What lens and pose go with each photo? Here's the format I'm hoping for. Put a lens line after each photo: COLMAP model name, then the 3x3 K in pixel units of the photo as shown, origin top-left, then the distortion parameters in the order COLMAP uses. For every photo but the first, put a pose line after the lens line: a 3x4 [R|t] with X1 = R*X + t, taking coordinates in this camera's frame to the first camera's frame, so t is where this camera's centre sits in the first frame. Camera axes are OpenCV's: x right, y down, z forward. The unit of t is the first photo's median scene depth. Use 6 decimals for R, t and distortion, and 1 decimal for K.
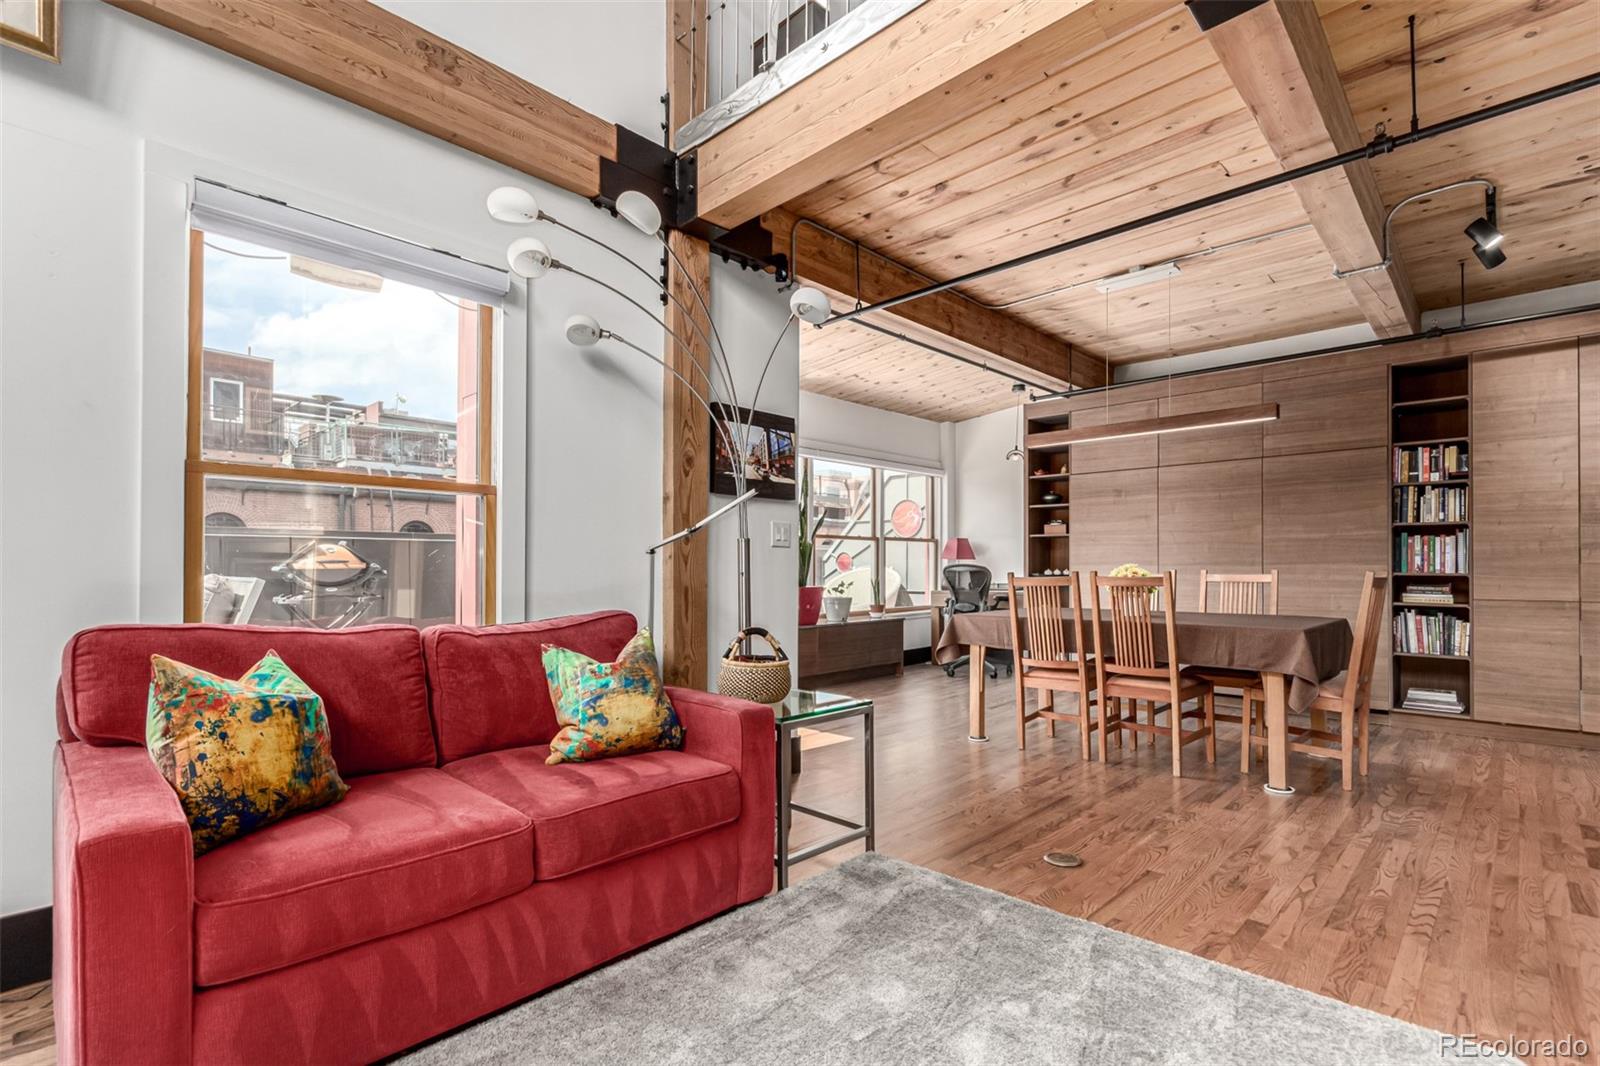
lens RADIAL K [[749.7, 0, 795.1], [0, 749.7, 564.2], [0, 0, 1]] dist [-0.001842, -0.000160]
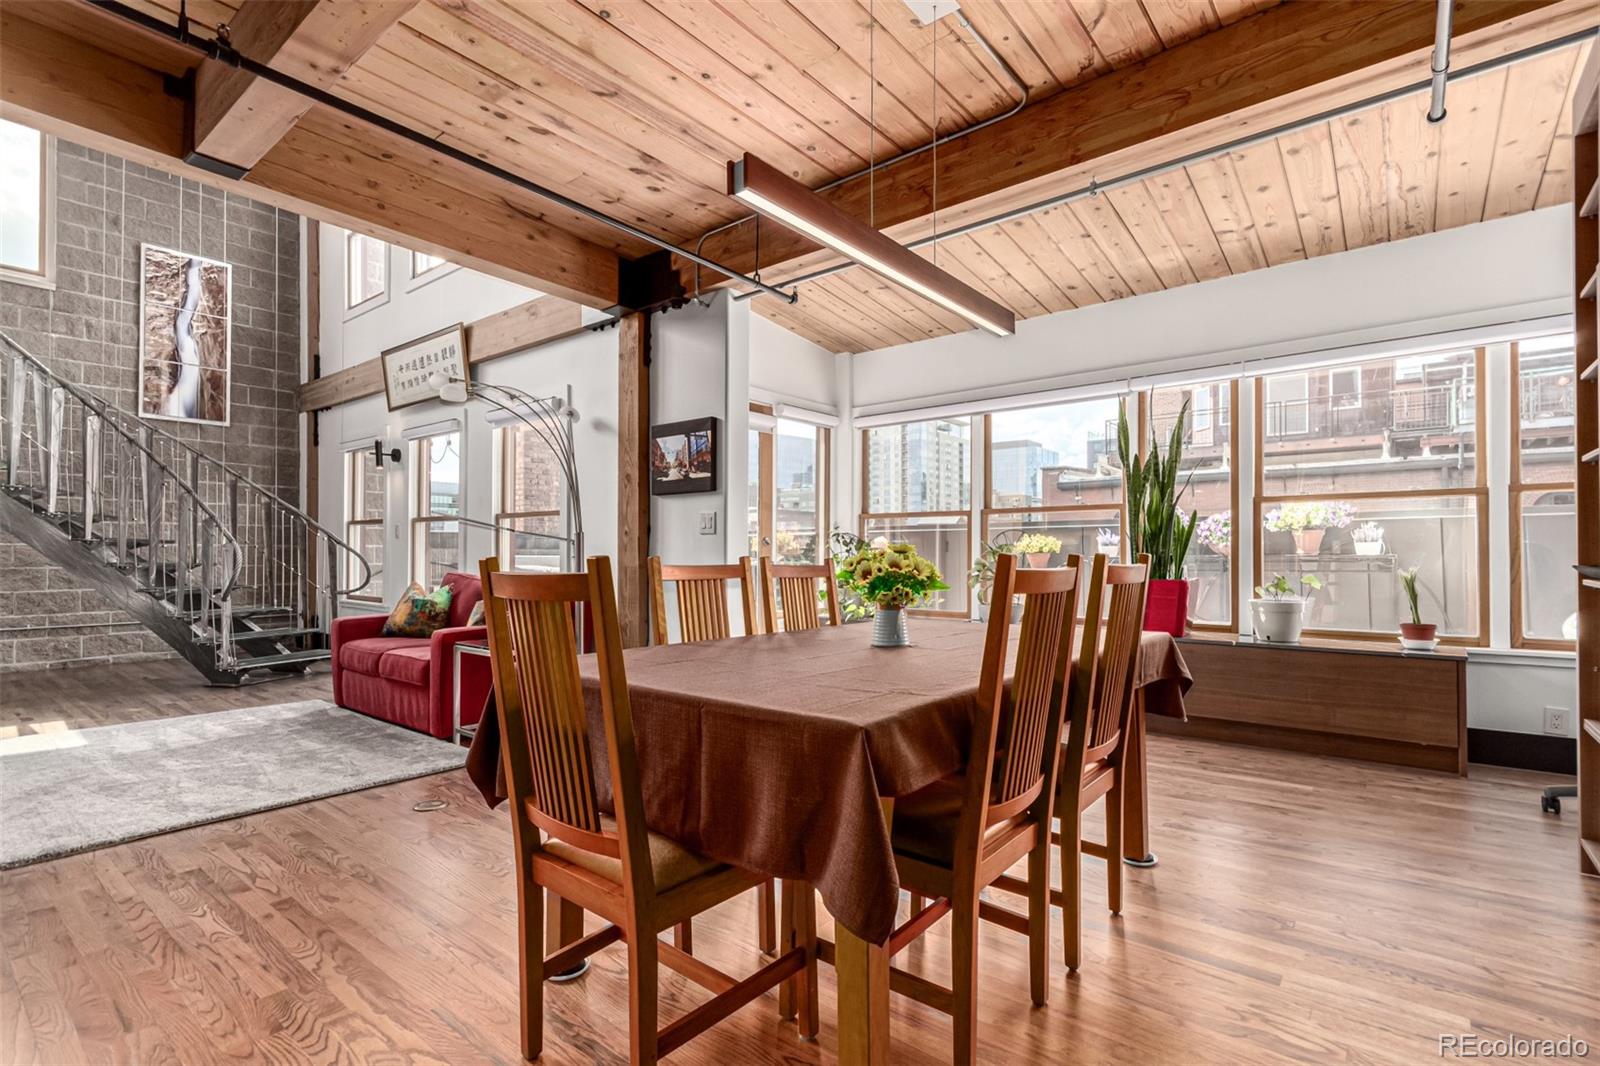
lens RADIAL K [[759.2, 0, 799.7], [0, 759.2, 540.3], [0, 0, 1]] dist [0.003916, 0.000729]
pose [[0.084771, -0.020070, -0.996198, 0.869559], [0.008145, 0.999778, -0.019449, 0.006935], [0.996367, -0.006465, 0.084916, 0.810034]]
